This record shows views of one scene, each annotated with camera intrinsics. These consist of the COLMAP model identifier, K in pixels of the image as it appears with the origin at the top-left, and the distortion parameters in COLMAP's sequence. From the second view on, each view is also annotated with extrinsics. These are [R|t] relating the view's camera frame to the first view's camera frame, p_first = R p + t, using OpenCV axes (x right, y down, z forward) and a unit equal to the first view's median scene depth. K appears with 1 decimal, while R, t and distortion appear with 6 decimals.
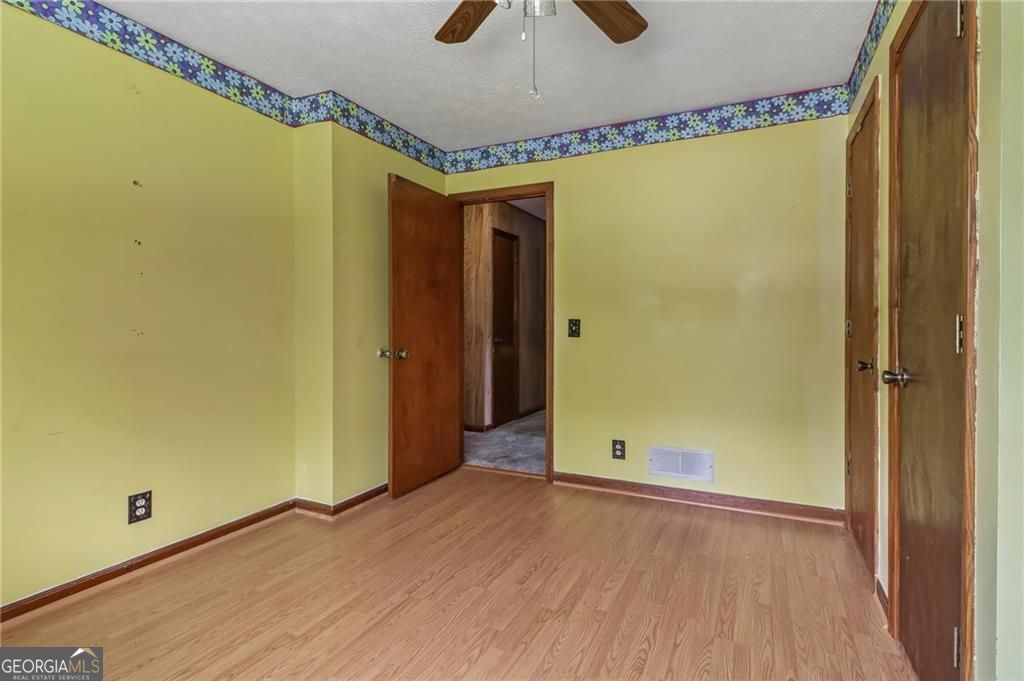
lens RADIAL K [[464.4, 0, 549.2], [0, 464.4, 331.3], [0, 0, 1]] dist [0.007568, -0.006615]
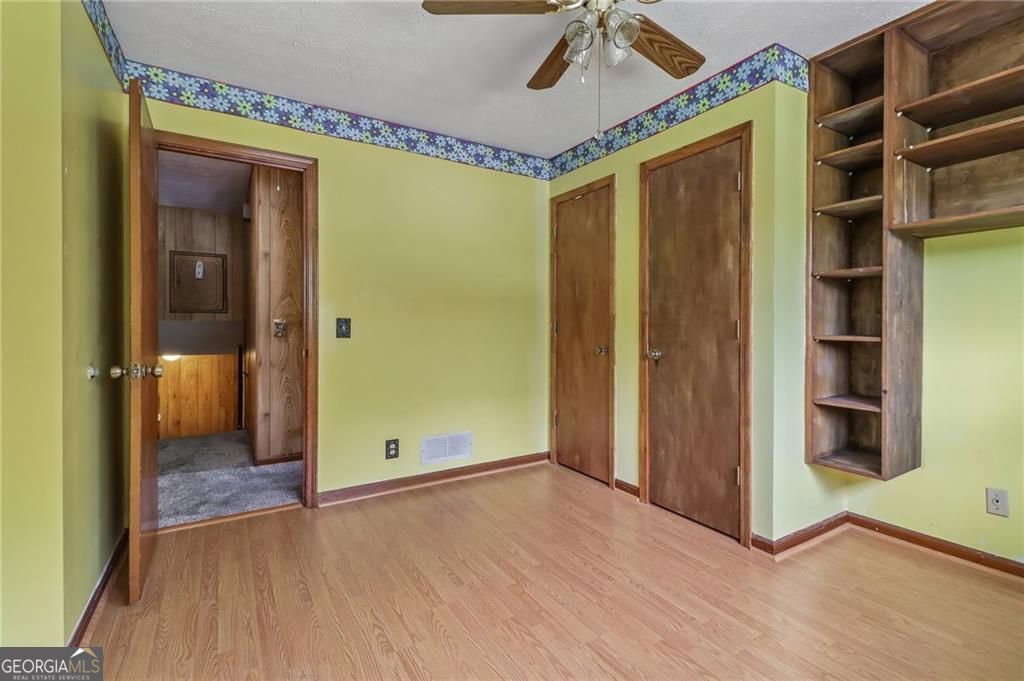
lens RADIAL K [[464.4, 0, 505.1], [0, 464.4, 333.1], [0, 0, 1]] dist [0.007568, -0.006615]
pose [[0.576108, -0.014493, 0.817245, -0.594958], [0.010209, 0.999892, 0.010536, -0.004000], [-0.817310, 0.002274, 0.576194, 0.252955]]
